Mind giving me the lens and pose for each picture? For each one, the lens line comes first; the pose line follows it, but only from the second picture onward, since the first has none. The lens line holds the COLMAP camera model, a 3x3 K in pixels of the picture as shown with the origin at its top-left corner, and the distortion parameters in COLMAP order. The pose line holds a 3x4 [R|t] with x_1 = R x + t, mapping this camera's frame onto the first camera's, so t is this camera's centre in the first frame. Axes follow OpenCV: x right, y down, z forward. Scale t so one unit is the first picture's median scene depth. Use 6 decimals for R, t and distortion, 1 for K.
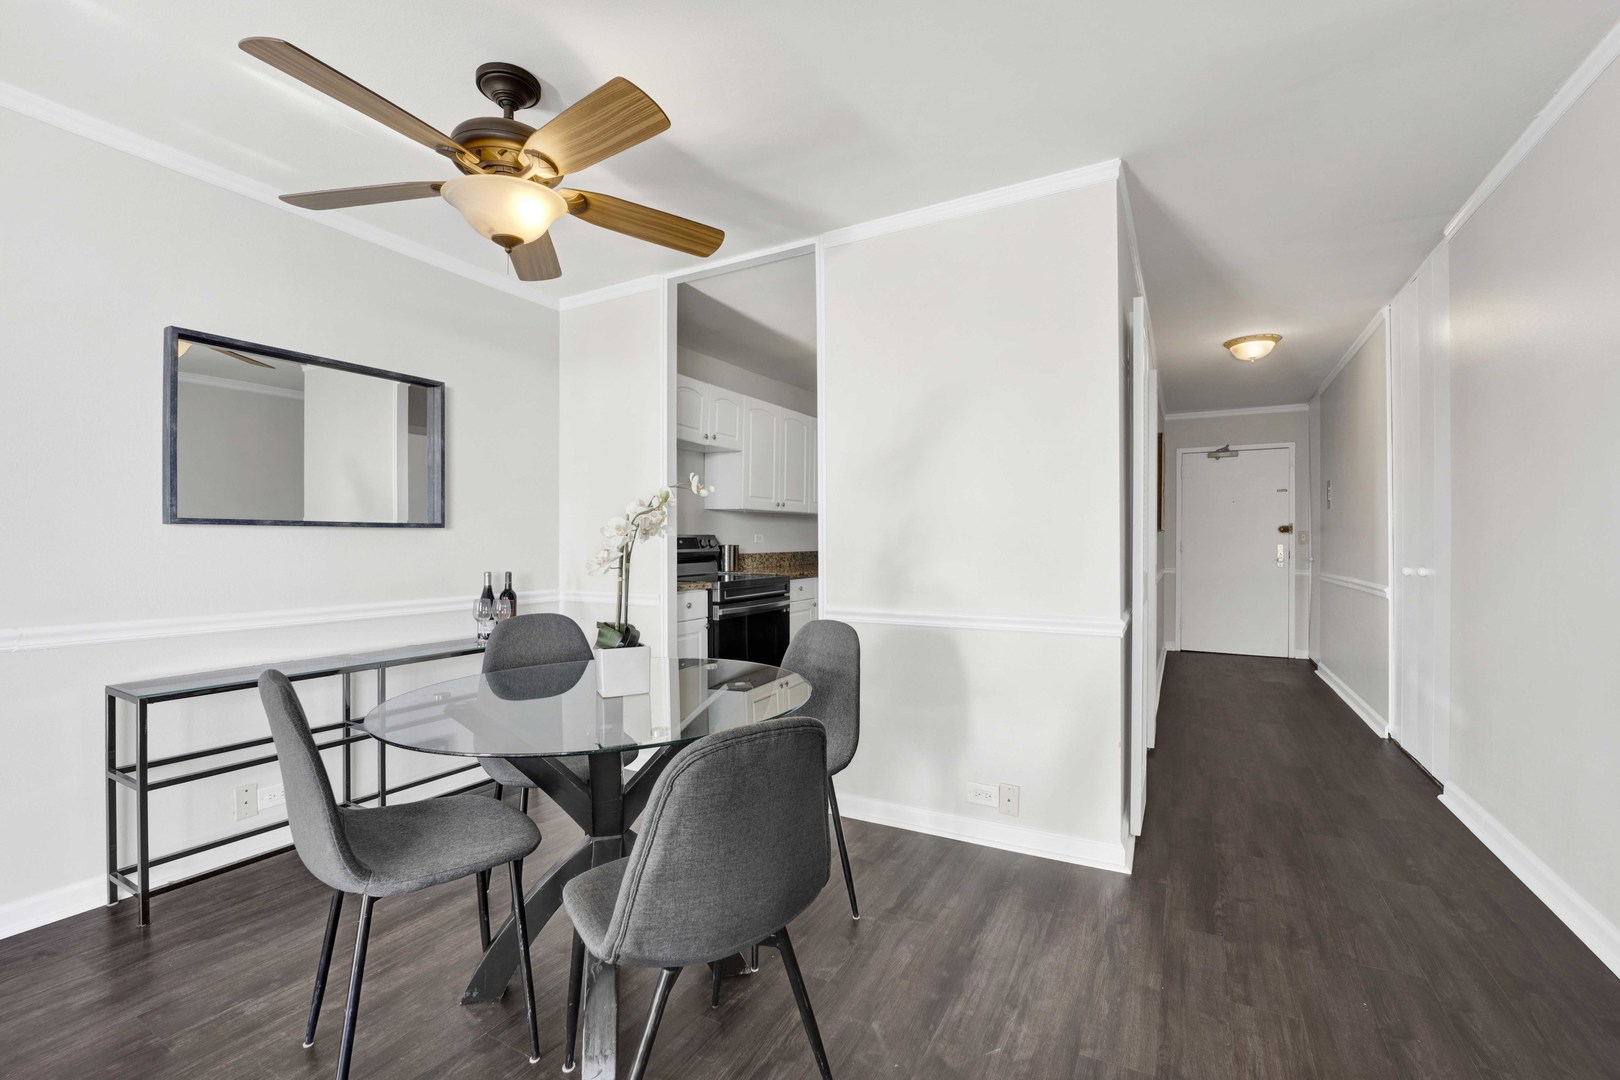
lens RADIAL K [[674.3, 0, 818.7], [0, 674.3, 542.1], [0, 0, 1]] dist [-0.018837, -0.000236]
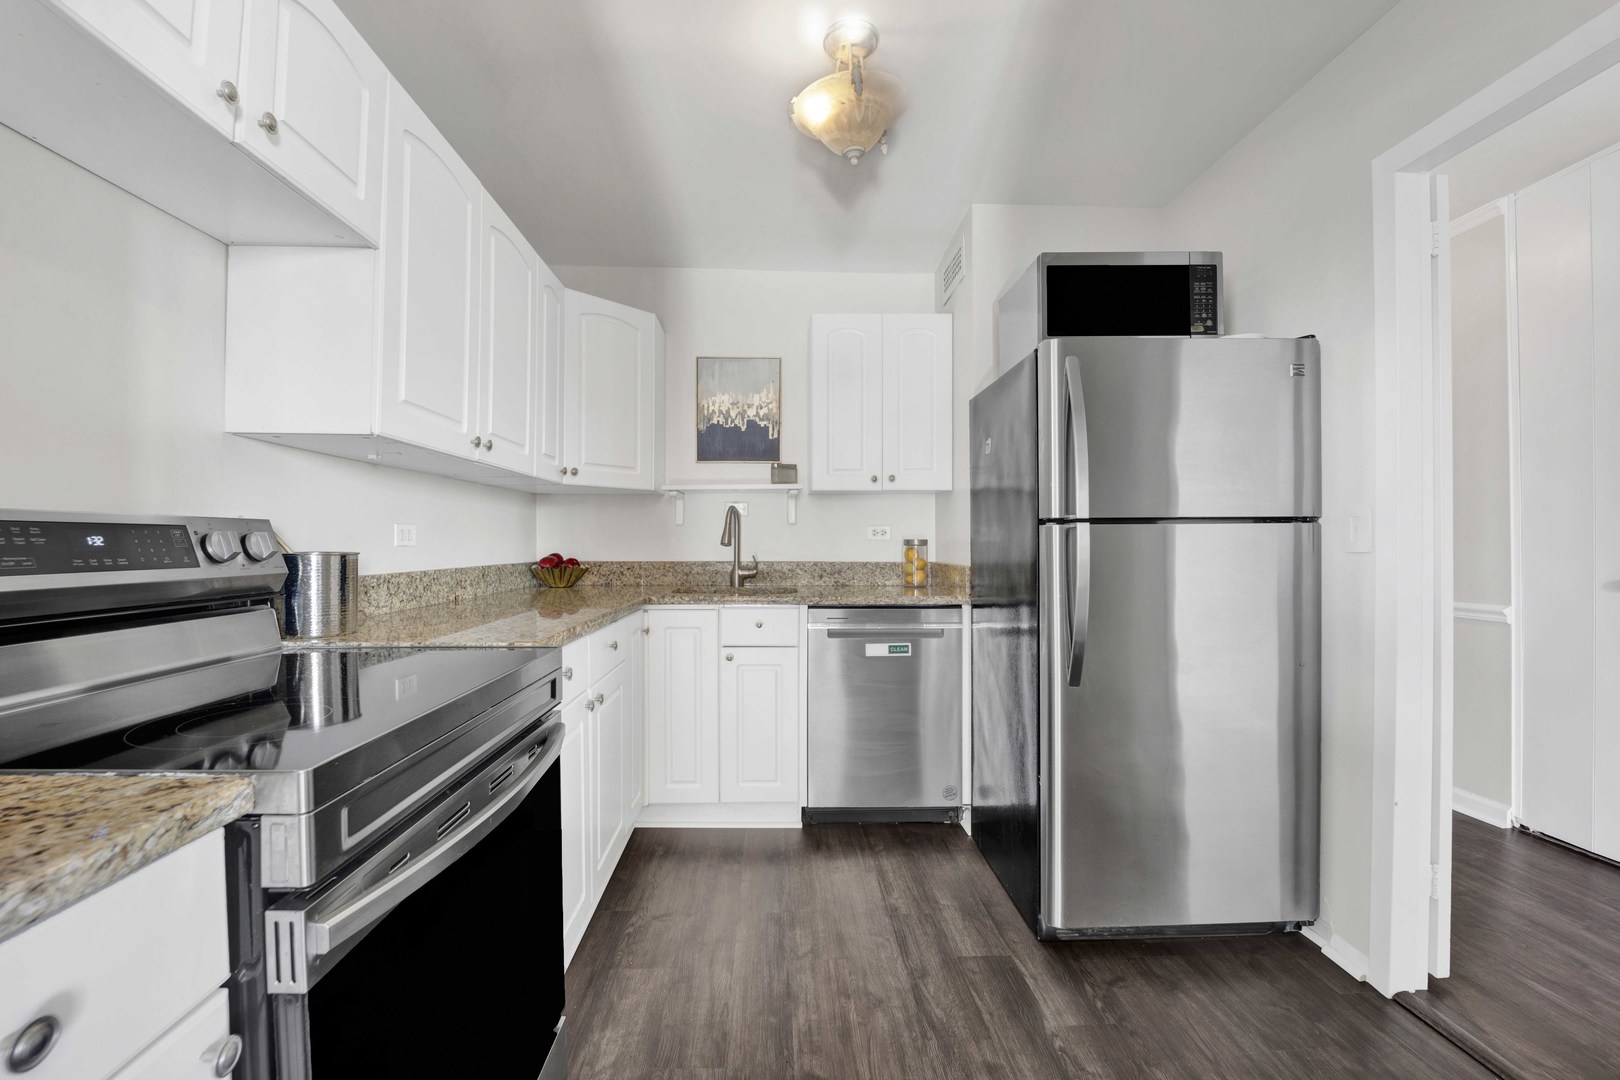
lens RADIAL K [[674.3, 0, 792.6], [0, 674.3, 547.7], [0, 0, 1]] dist [-0.018837, -0.000236]
pose [[0.869740, -0.004662, 0.493489, -0.099060], [0.003160, 0.999987, 0.003879, 0.001454], [-0.493501, -0.001814, 0.869743, 0.636800]]
